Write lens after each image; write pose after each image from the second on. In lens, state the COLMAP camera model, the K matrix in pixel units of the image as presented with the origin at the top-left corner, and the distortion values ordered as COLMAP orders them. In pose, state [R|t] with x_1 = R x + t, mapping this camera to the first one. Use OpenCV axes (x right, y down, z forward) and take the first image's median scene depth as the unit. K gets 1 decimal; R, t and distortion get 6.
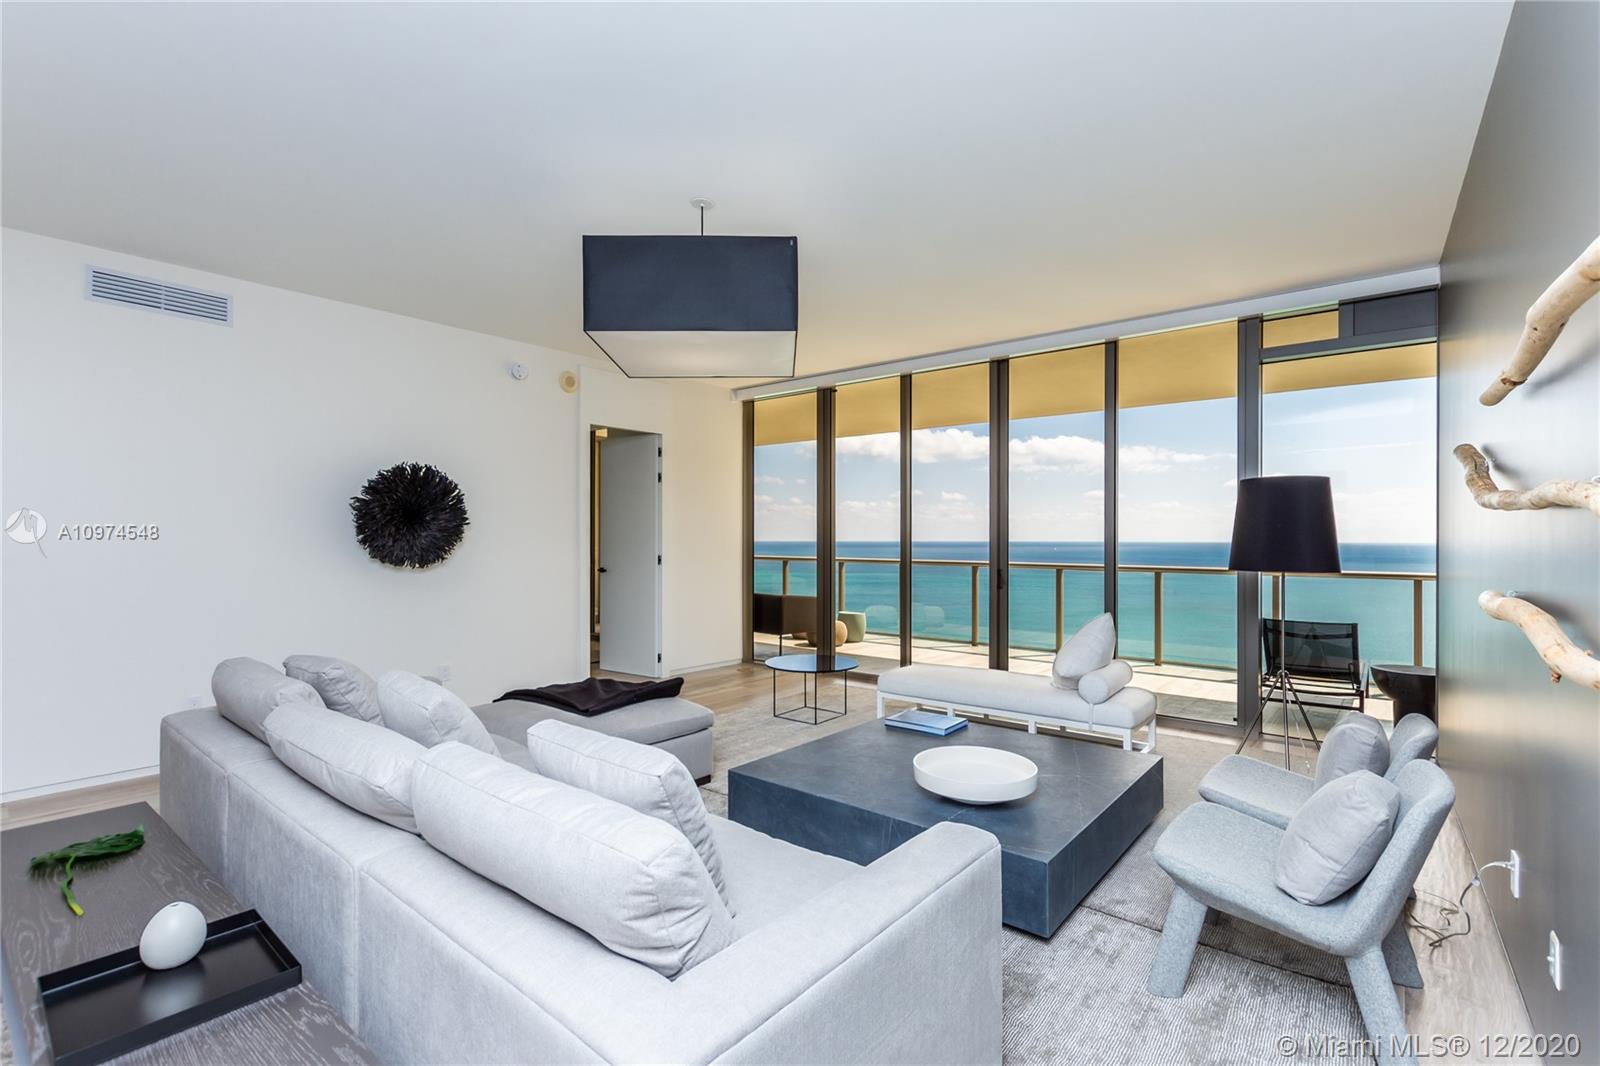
lens RADIAL K [[710.9, 0, 808.8], [0, 710.9, 538.2], [0, 0, 1]] dist [-0.001713, -0.000946]
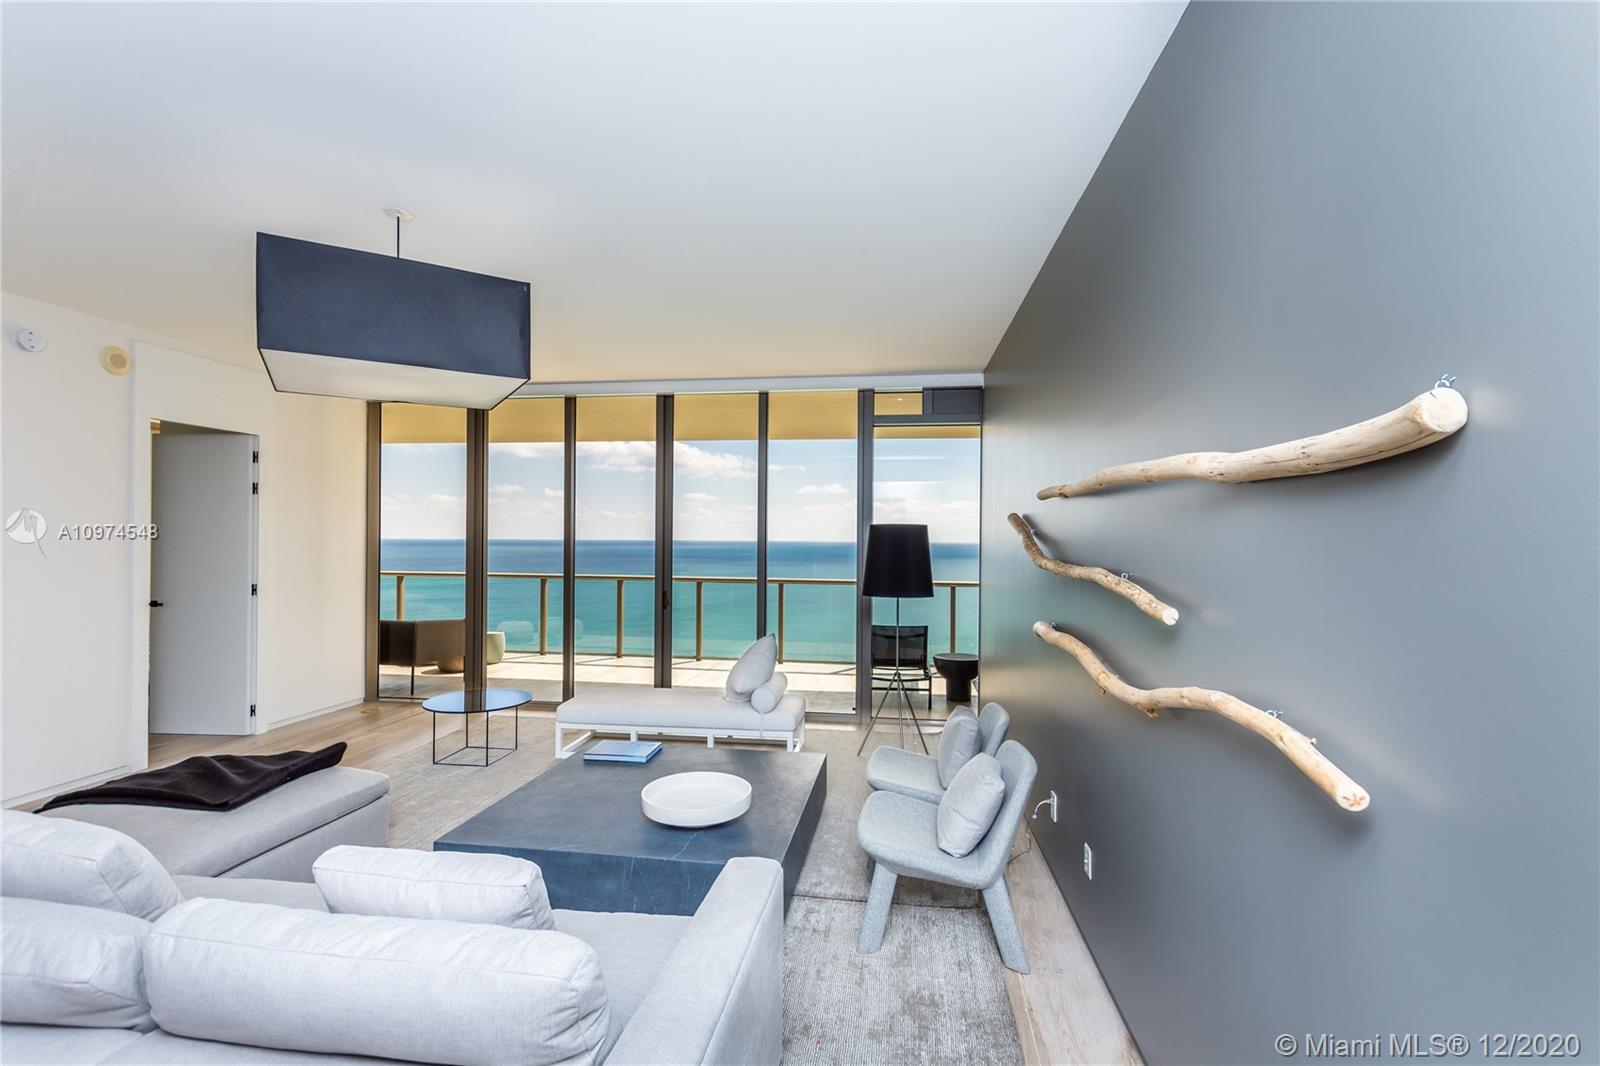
lens RADIAL K [[697.0, 0, 805.9], [0, 697.0, 538.3], [0, 0, 1]] dist [0.002972, -0.000443]
pose [[0.860166, 0.008005, 0.509951, -0.124858], [-0.007751, 0.999967, -0.002623, -0.051345], [-0.509955, -0.001696, 0.860199, -0.015164]]
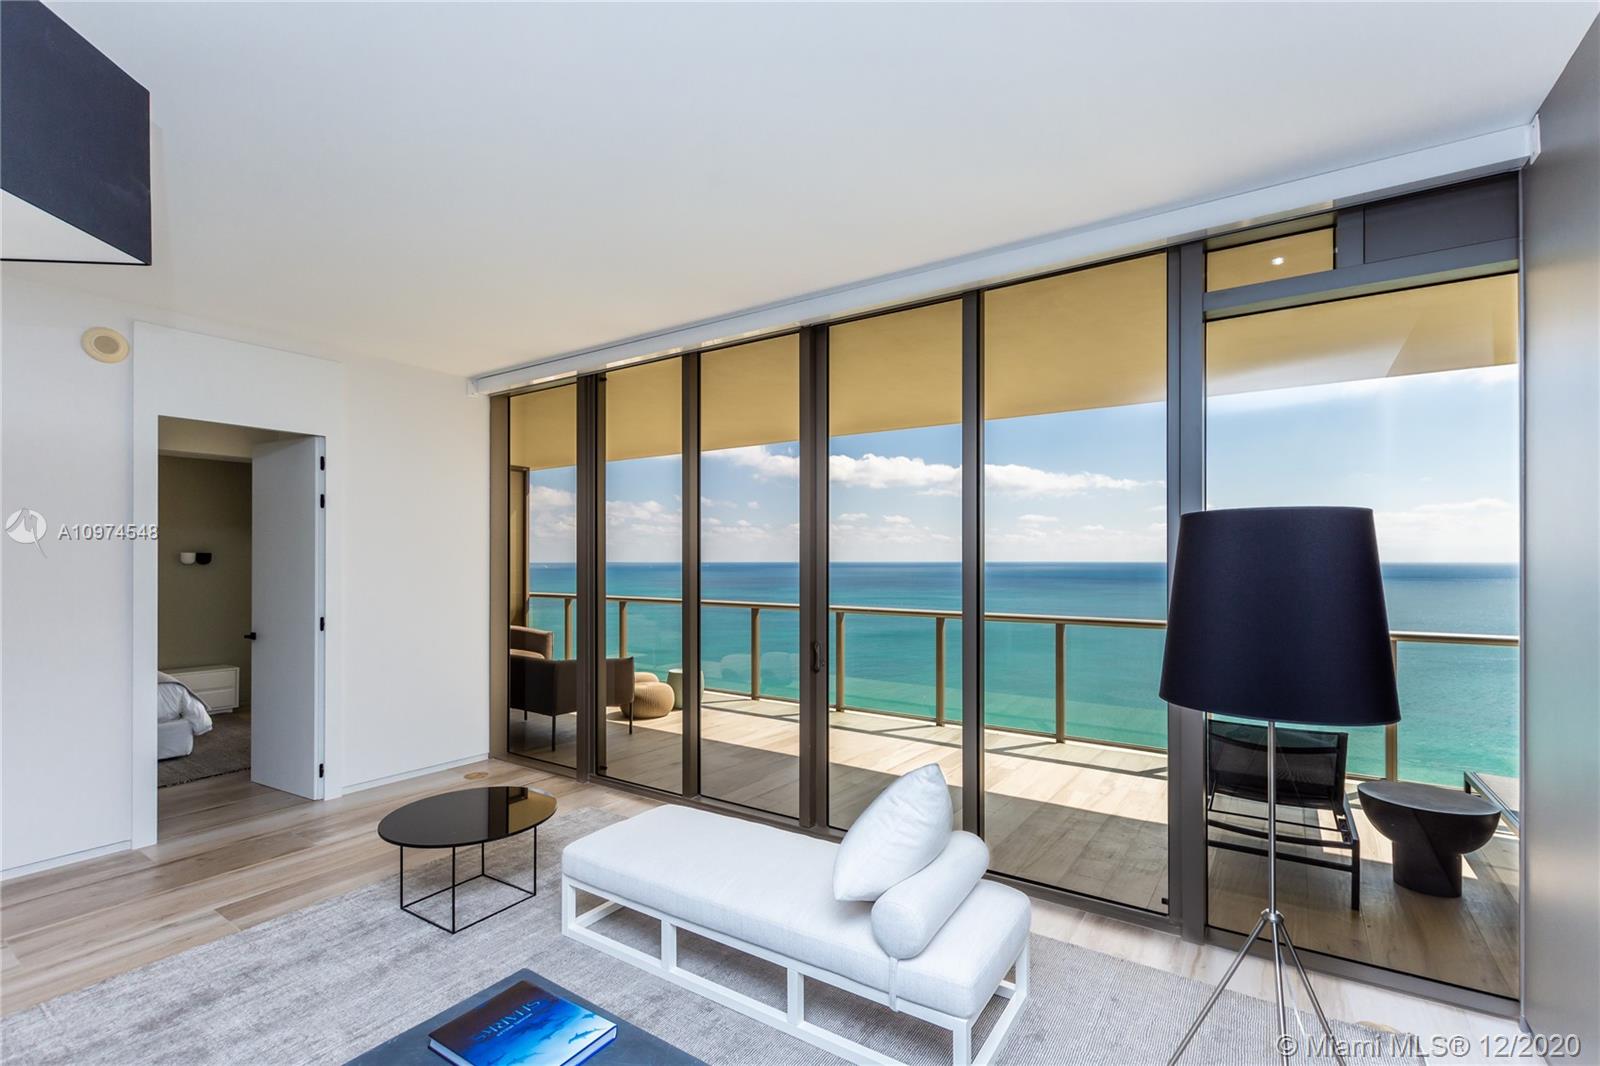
lens RADIAL K [[695.5, 0, 778.2], [0, 695.5, 559.9], [0, 0, 1]] dist [0.002170, 0.000081]
pose [[0.998862, 0.001805, 0.047666, 0.309970], [-0.001805, 0.999998, -0.000043, -0.049822], [-0.047666, -0.000043, 0.998863, 0.535034]]
